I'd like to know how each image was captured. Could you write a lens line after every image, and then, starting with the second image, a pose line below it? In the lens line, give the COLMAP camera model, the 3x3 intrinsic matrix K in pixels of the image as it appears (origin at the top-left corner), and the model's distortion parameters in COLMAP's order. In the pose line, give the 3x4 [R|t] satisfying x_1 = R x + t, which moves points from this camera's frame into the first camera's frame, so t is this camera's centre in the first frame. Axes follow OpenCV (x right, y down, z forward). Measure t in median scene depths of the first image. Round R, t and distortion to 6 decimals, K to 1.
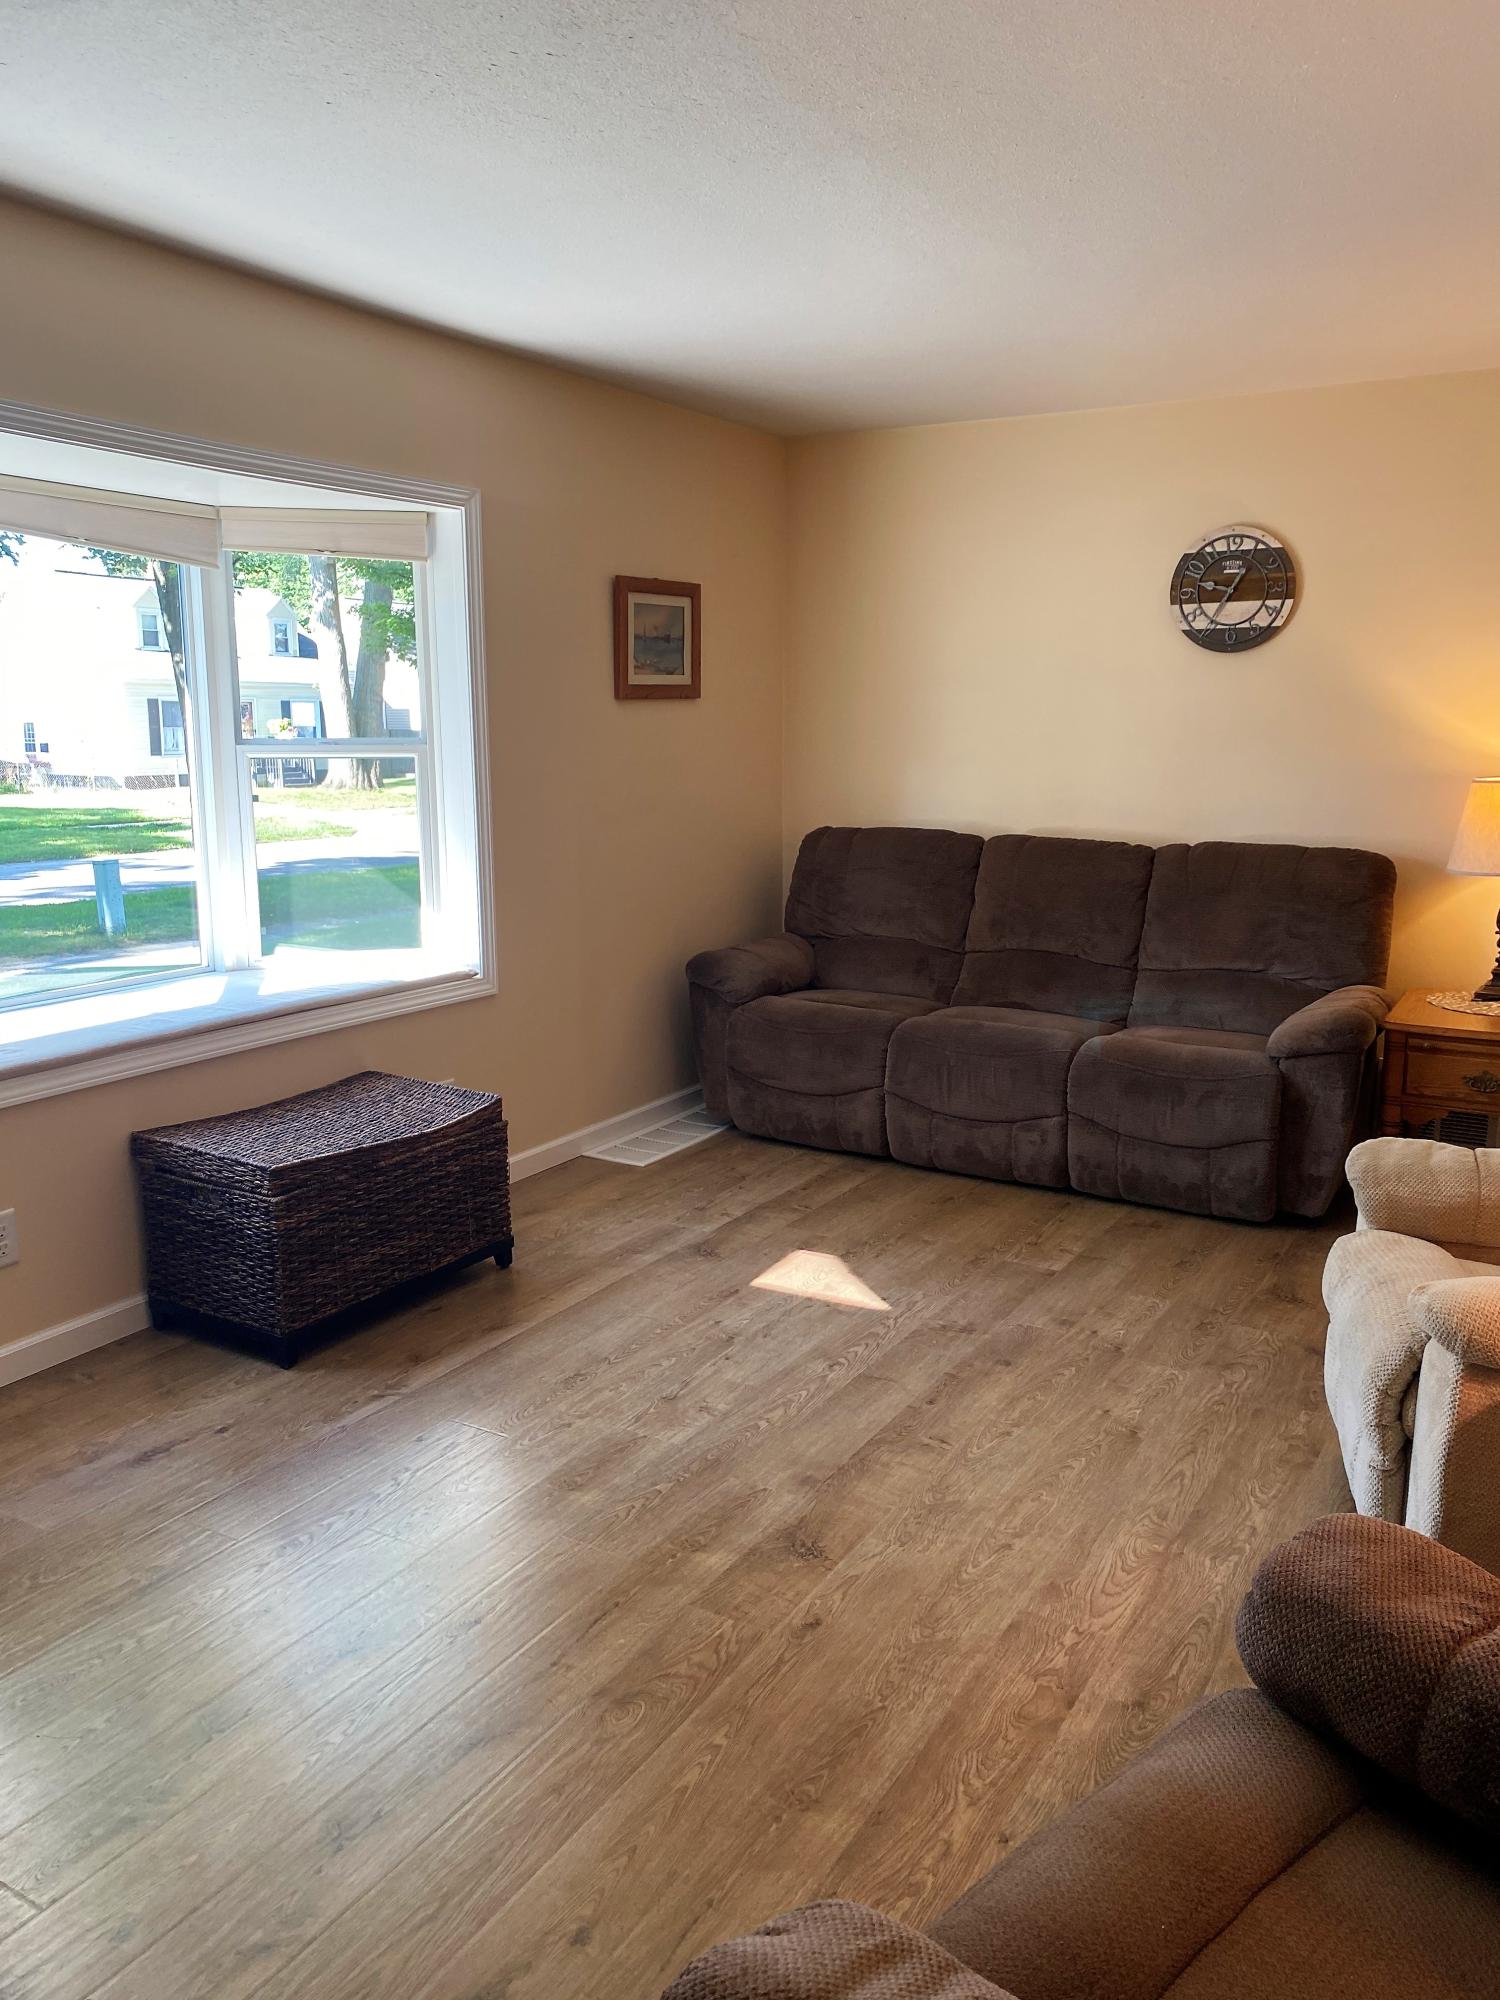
lens RADIAL K [[1517.4, 0, 751.5], [0, 1517.4, 1002.5], [0, 0, 1]] dist [0.001551, -0.000958]
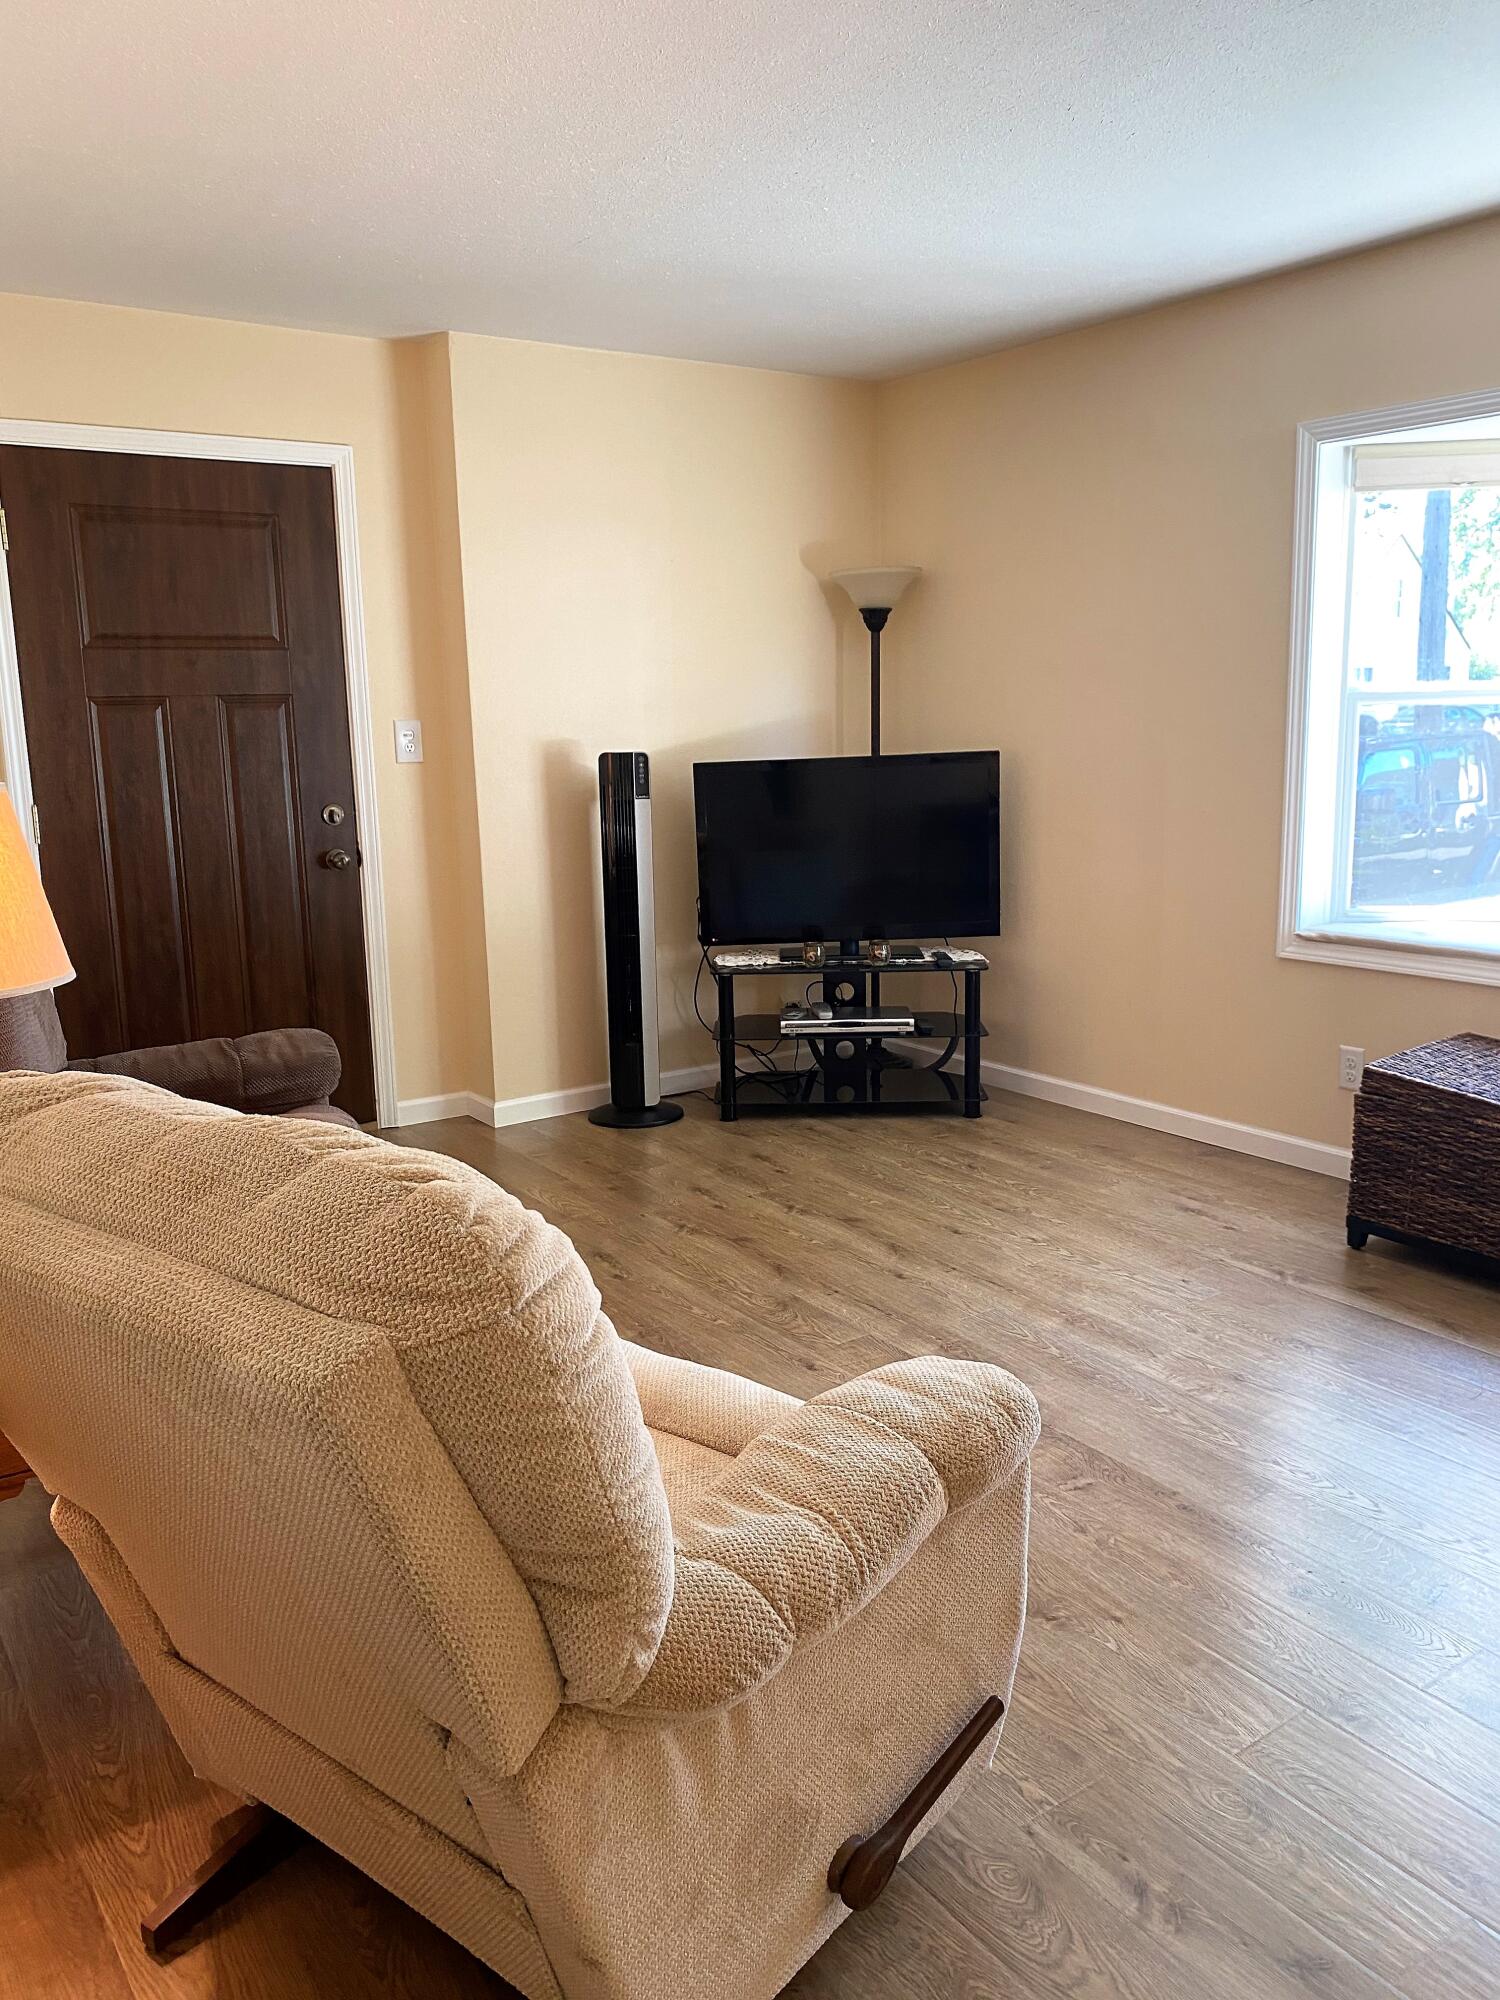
lens RADIAL K [[1517.4, 0, 752.1], [0, 1517.4, 997.3], [0, 0, 1]] dist [0.001551, -0.000958]
pose [[-0.420299, 0.185637, -0.888193, 0.885859], [-0.139200, 0.954071, 0.265277, -0.179361], [0.896645, 0.235132, -0.375155, 1.039061]]
